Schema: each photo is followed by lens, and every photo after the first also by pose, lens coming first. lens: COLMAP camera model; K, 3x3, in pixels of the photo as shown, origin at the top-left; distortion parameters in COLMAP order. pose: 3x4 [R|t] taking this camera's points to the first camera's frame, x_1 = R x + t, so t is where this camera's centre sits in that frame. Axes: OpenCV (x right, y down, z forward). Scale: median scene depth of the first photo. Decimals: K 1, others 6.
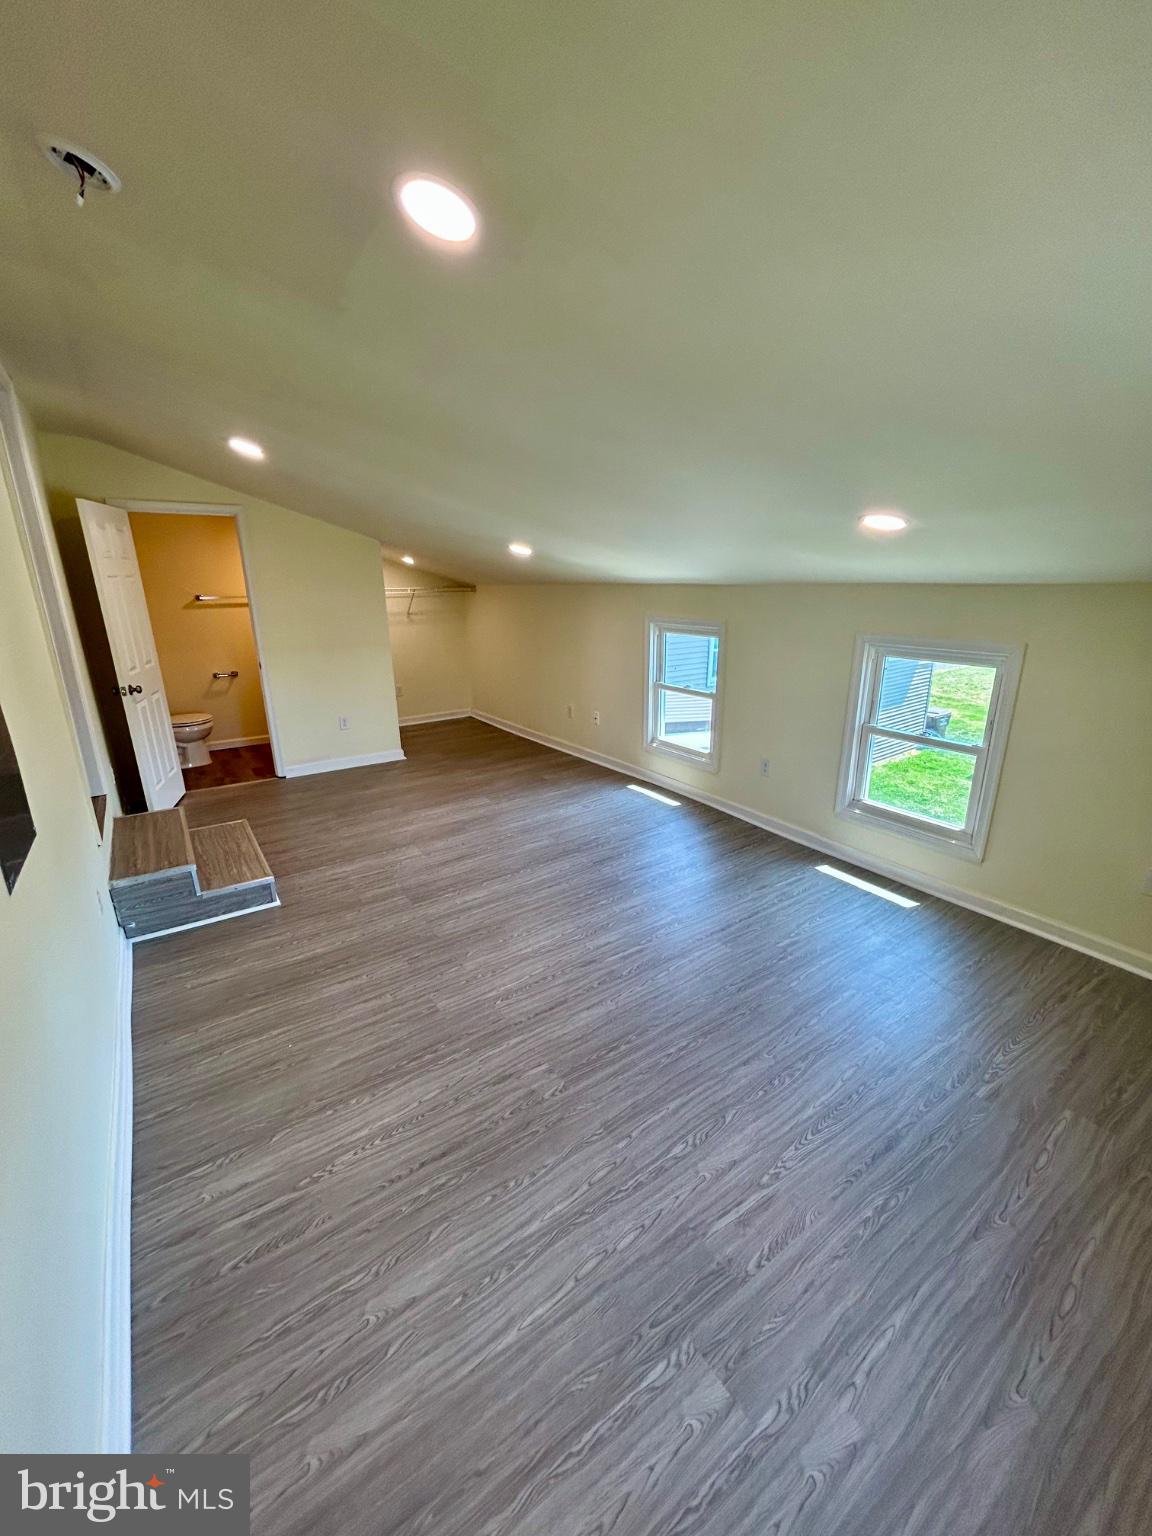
lens RADIAL K [[620.6, 0, 576.1], [0, 620.6, 763.9], [0, 0, 1]] dist [0.000654, 0.000645]
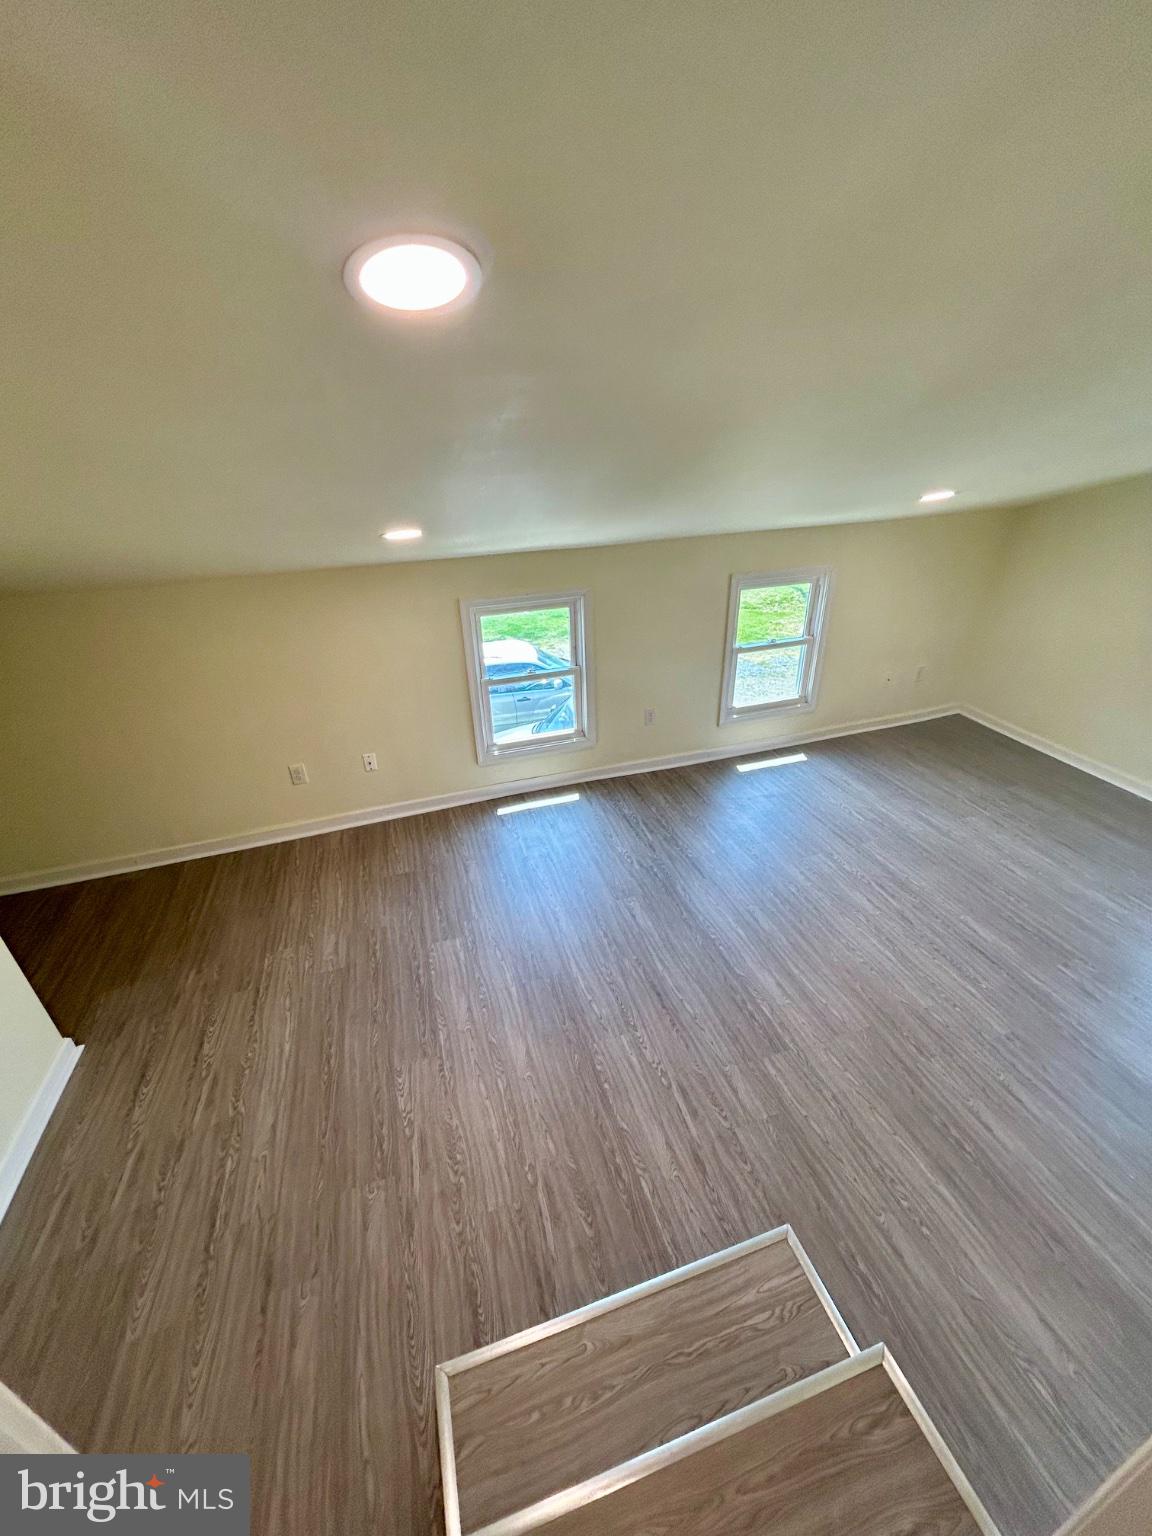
lens RADIAL K [[629.3, 0, 583.7], [0, 629.3, 748.4], [0, 0, 1]] dist [0.001632, 0.000327]
pose [[0.288647, -0.418066, 0.861338, -0.934067], [0.303198, 0.893243, 0.331946, -0.469163], [-0.908160, 0.165341, 0.384589, 0.986529]]
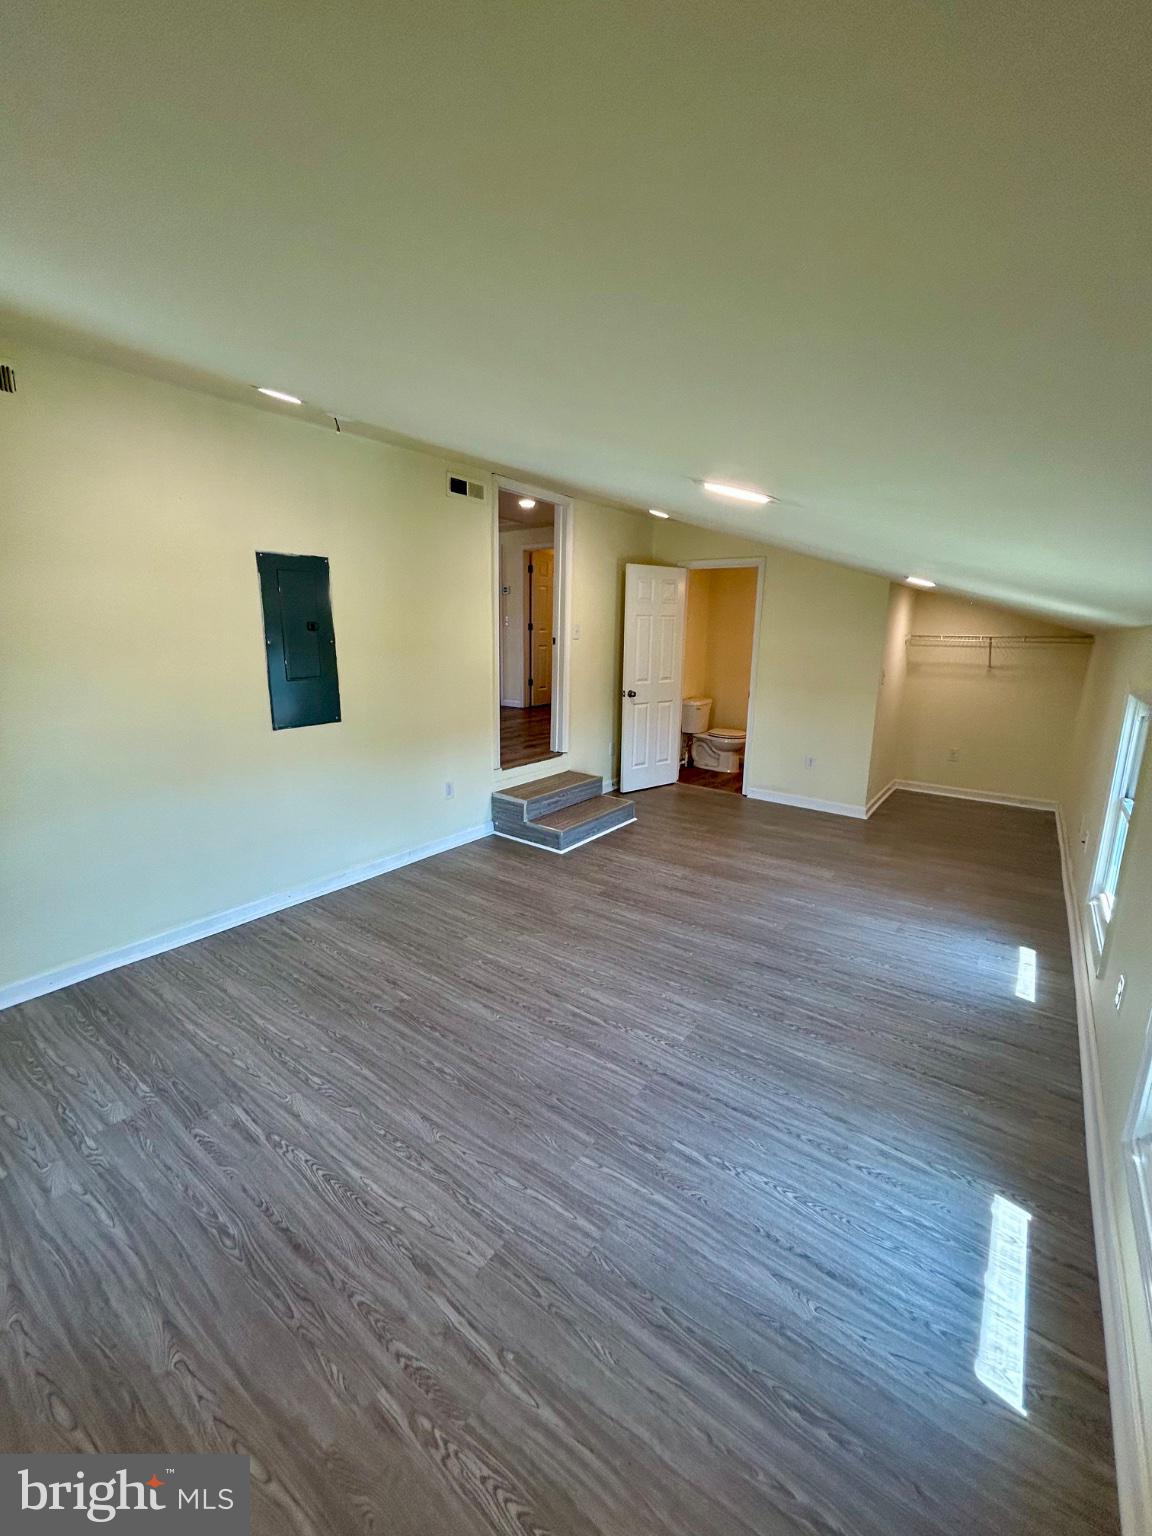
lens RADIAL K [[620.6, 0, 576.1], [0, 620.6, 763.9], [0, 0, 1]] dist [0.000654, 0.000645]
pose [[0.324045, 0.215325, -0.921211, 0.804728], [-0.293020, 0.948712, 0.118680, -0.137911], [0.899519, 0.231476, 0.370520, 0.557754]]
